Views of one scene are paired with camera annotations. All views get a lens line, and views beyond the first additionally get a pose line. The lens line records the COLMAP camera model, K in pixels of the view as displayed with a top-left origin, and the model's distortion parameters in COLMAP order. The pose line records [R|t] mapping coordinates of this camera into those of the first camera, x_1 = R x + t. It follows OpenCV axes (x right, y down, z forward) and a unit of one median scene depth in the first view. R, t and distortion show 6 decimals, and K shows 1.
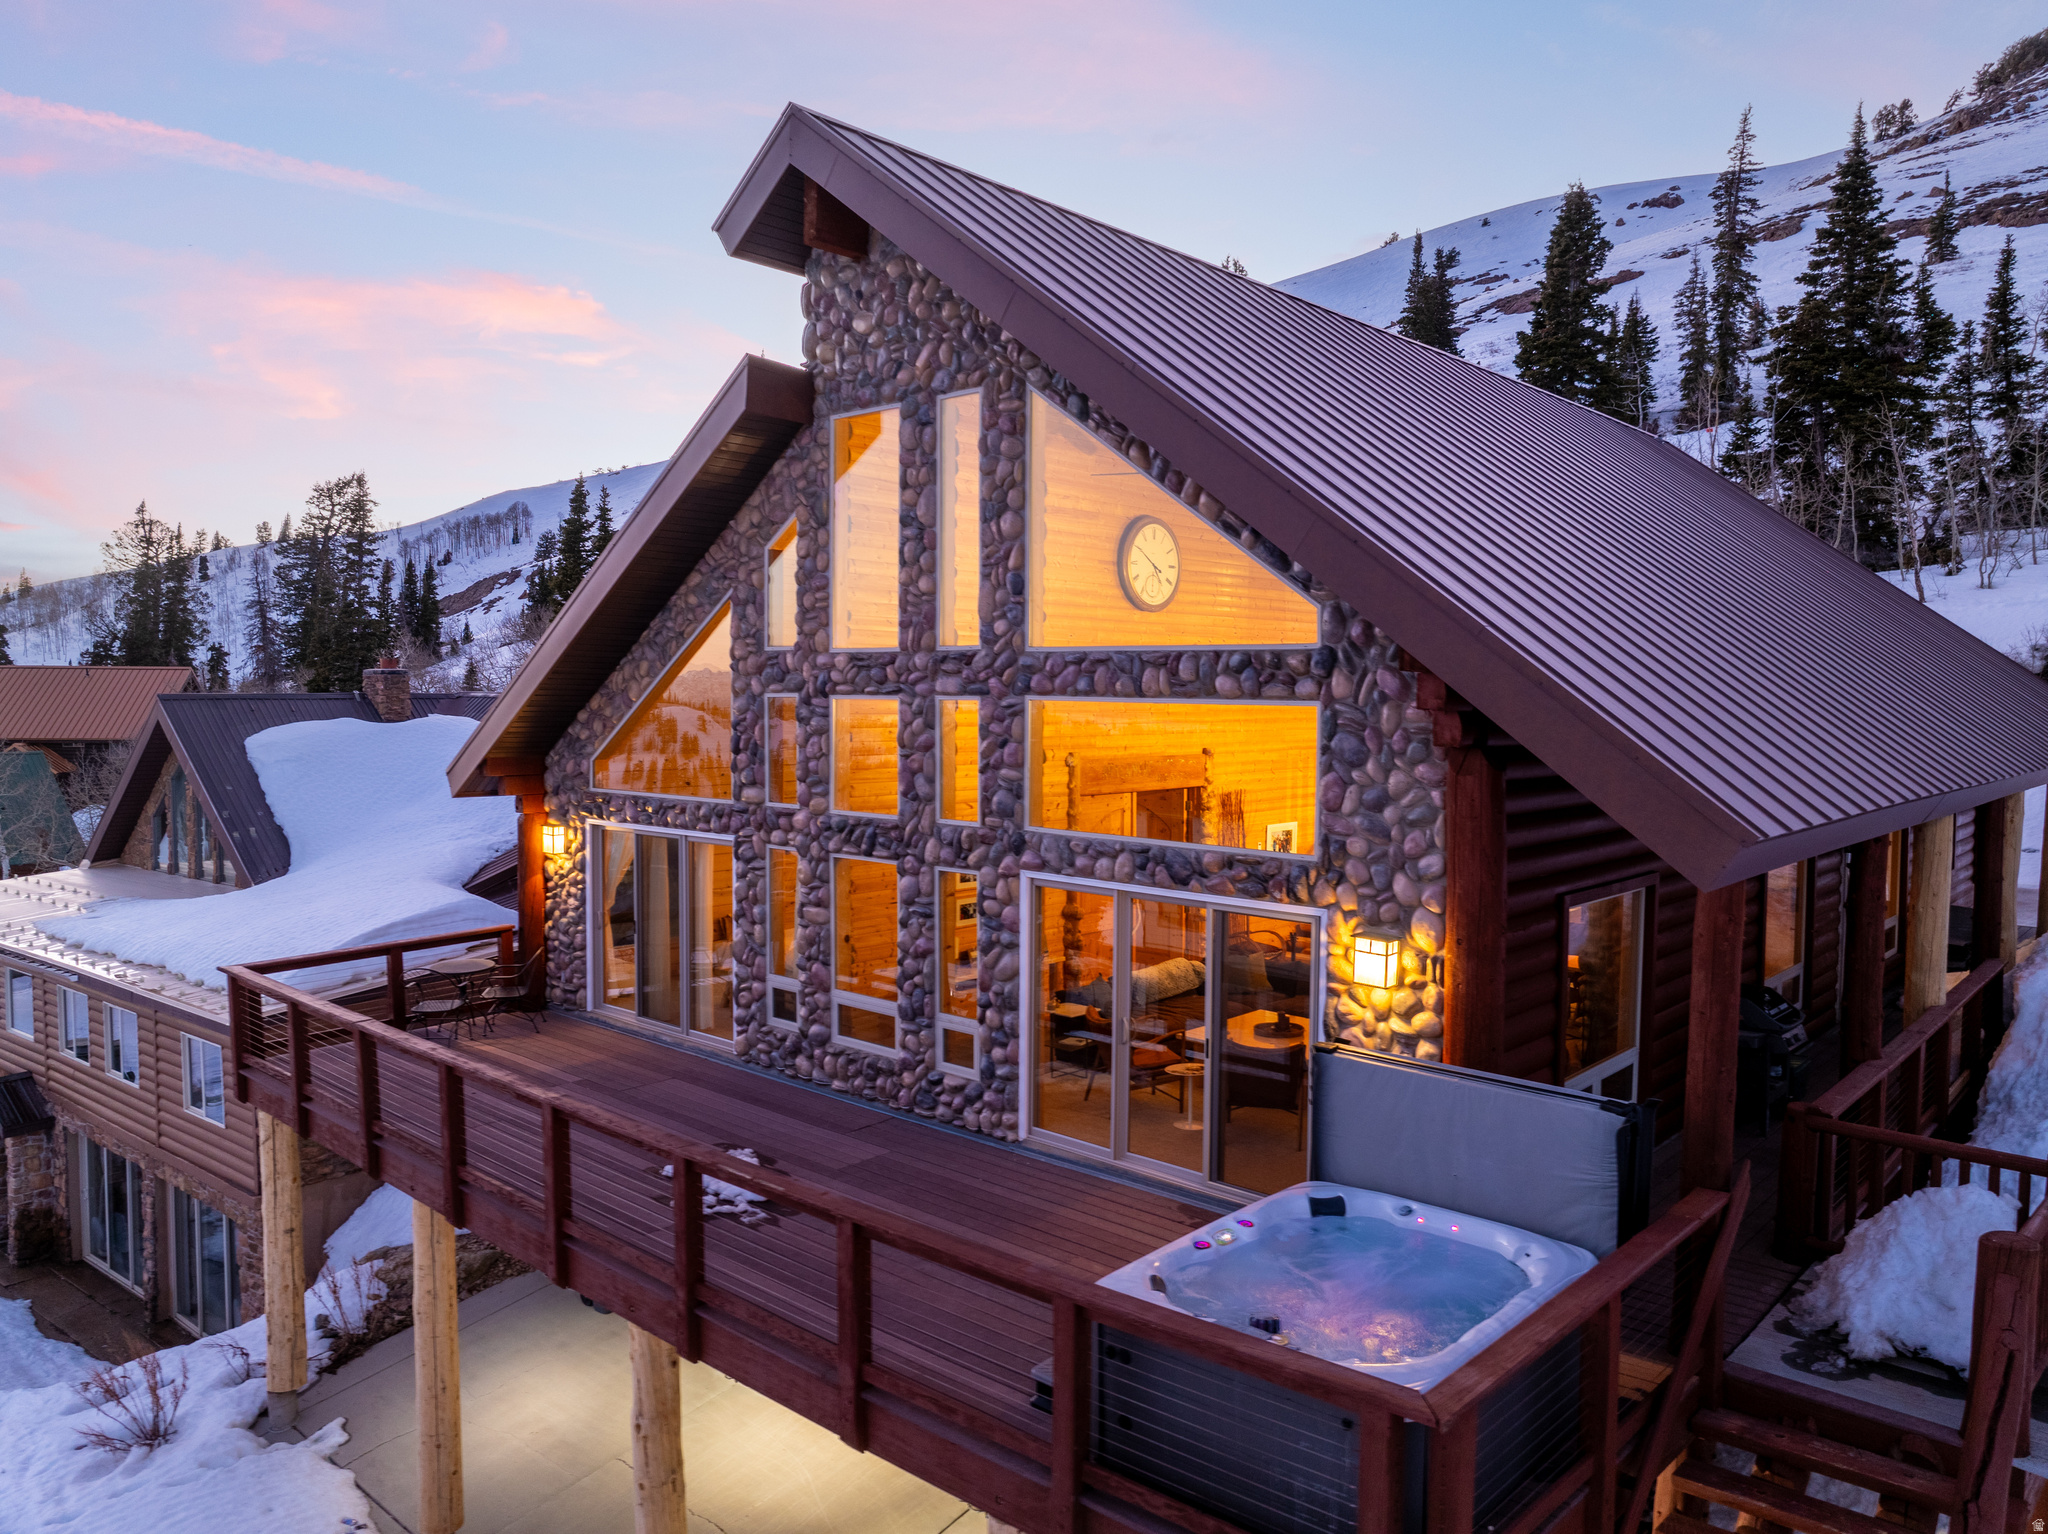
lens RADIAL K [[1440.2, 0, 1033.0], [0, 1440.2, 757.1], [0, 0, 1]] dist [-0.038135, 0.000285]
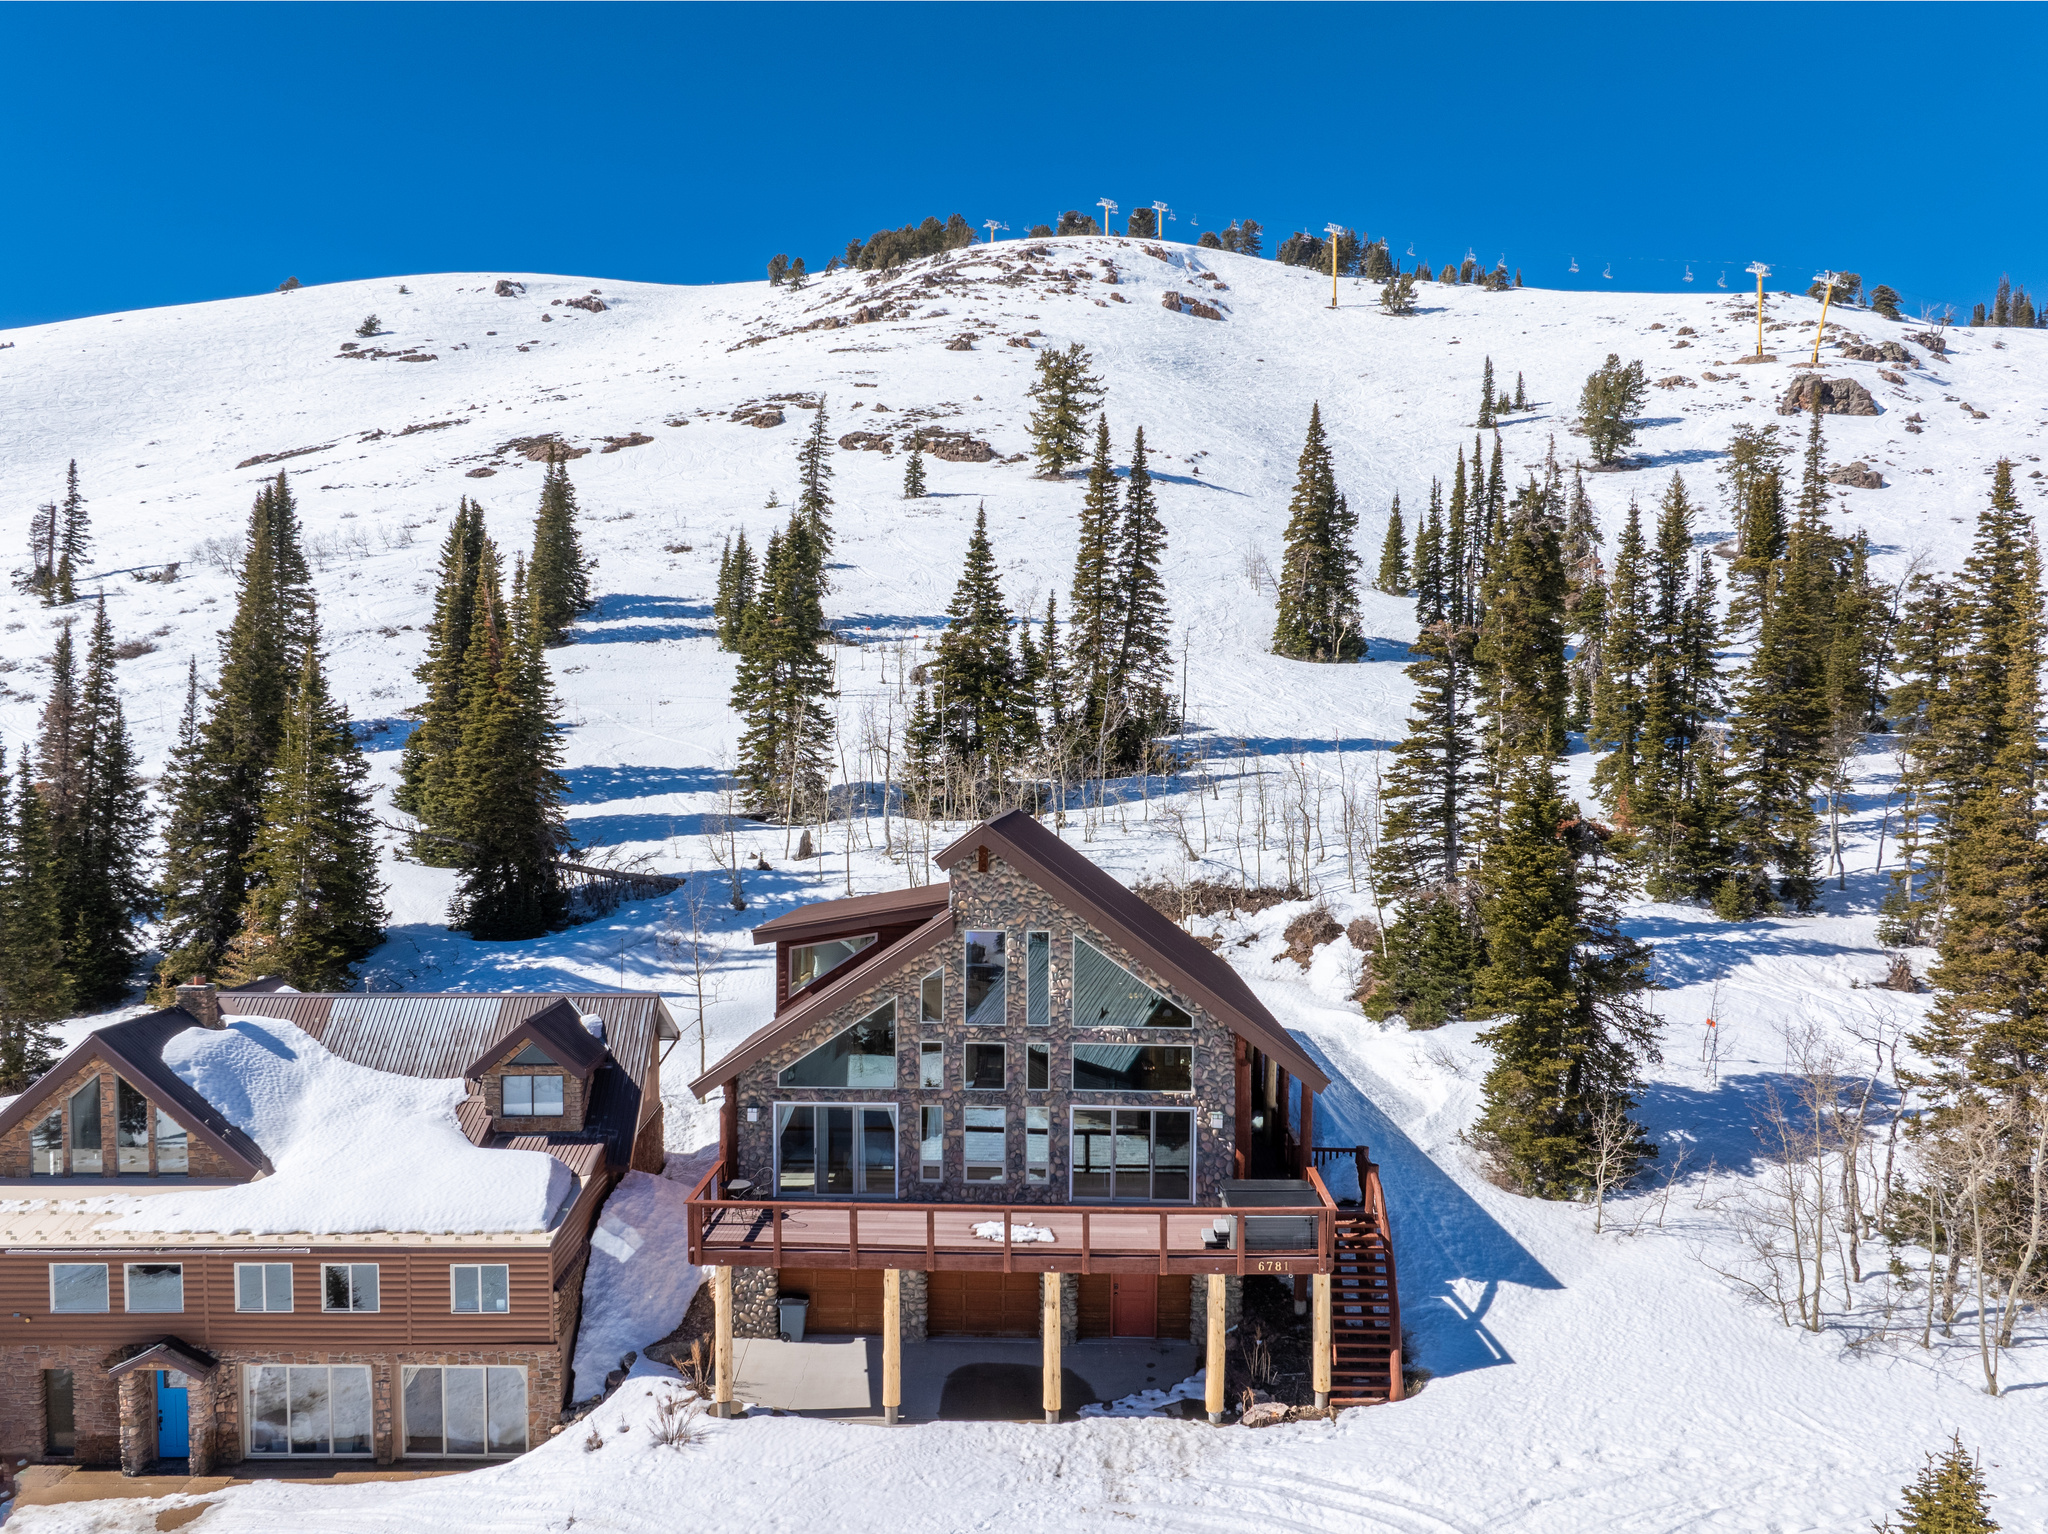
lens RADIAL K [[1590.0, 0, 1005.6], [0, 1590.0, 819.5], [0, 0, 1]] dist [-0.032144, -0.009475]
pose [[0.763303, -0.019526, 0.645745, -1.829171], [0.029474, 0.999555, -0.004615, -0.408821], [-0.645367, 0.022556, 0.763539, -1.127797]]
